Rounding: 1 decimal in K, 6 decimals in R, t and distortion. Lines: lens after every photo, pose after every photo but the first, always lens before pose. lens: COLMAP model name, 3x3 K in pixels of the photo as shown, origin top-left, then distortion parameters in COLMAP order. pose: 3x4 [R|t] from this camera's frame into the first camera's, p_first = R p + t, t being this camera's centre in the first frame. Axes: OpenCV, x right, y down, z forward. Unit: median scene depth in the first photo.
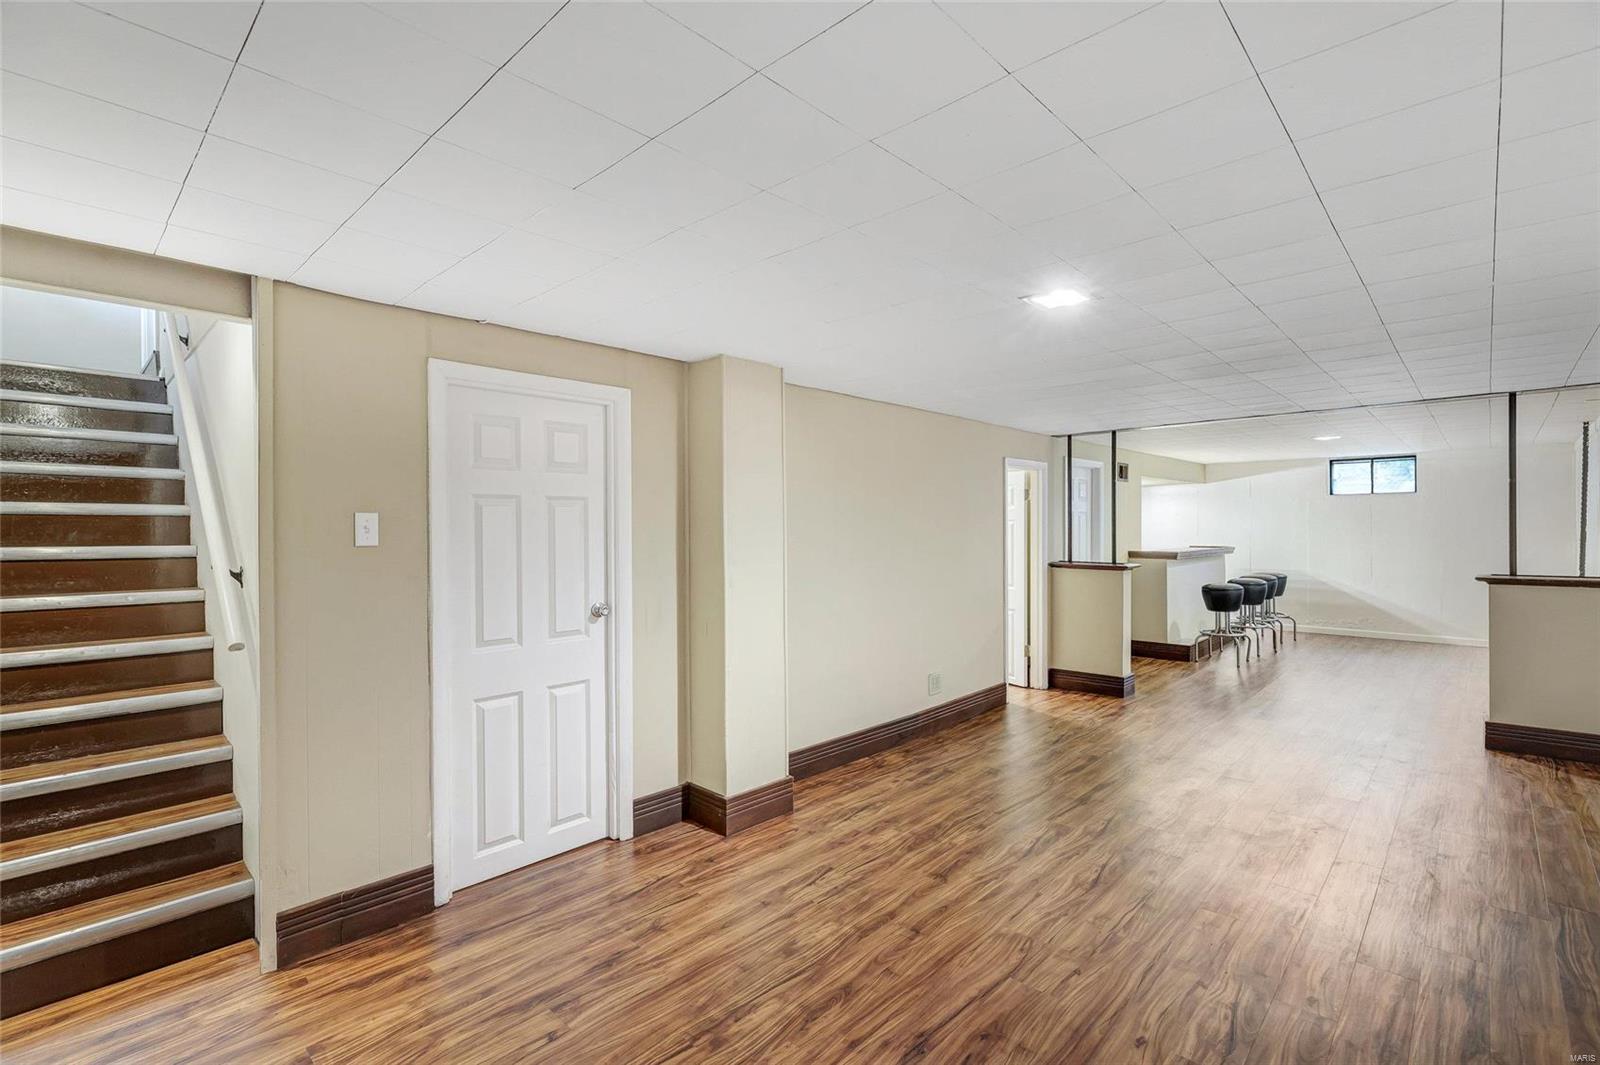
lens RADIAL K [[727.9, 0, 801.7], [0, 727.9, 529.1], [0, 0, 1]] dist [0.004162, -0.000930]
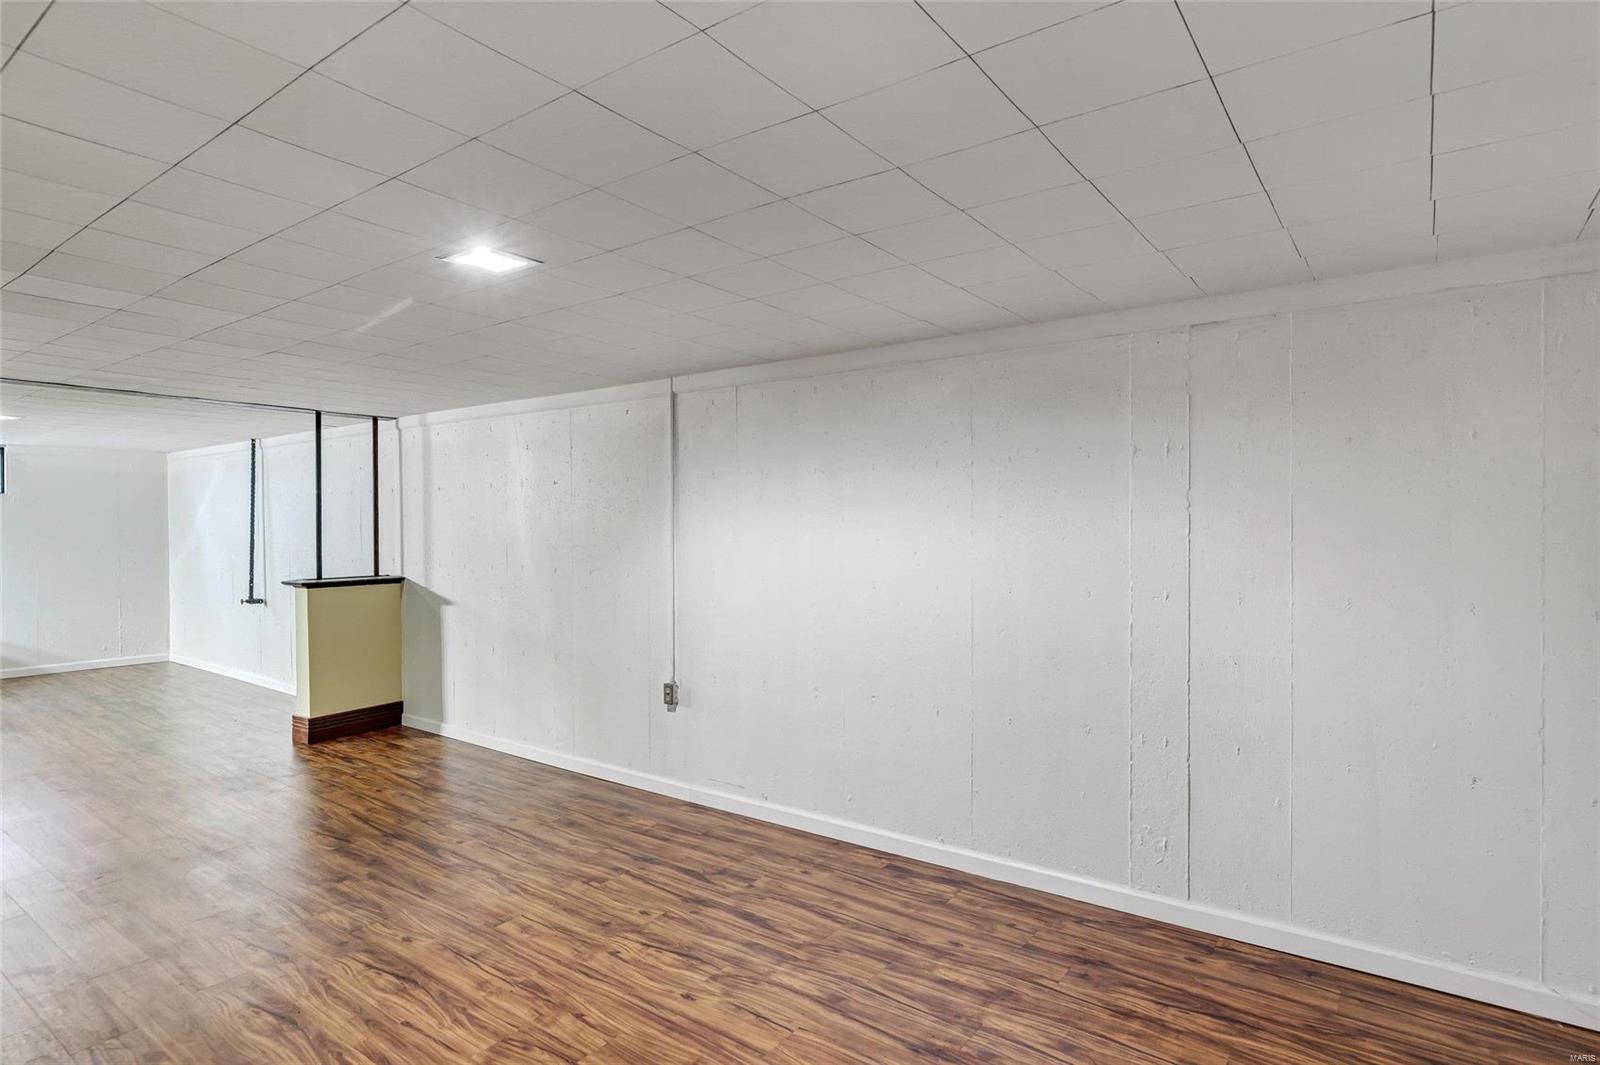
lens RADIAL K [[849.9, 0, 800.6], [0, 849.9, 533.0], [0, 0, 1]] dist [0.003560, -0.001503]
pose [[-0.122924, -0.001968, 0.992414, -0.591381], [0.011150, 0.999932, 0.003364, -0.002956], [-0.992353, 0.011479, -0.122894, 0.693754]]
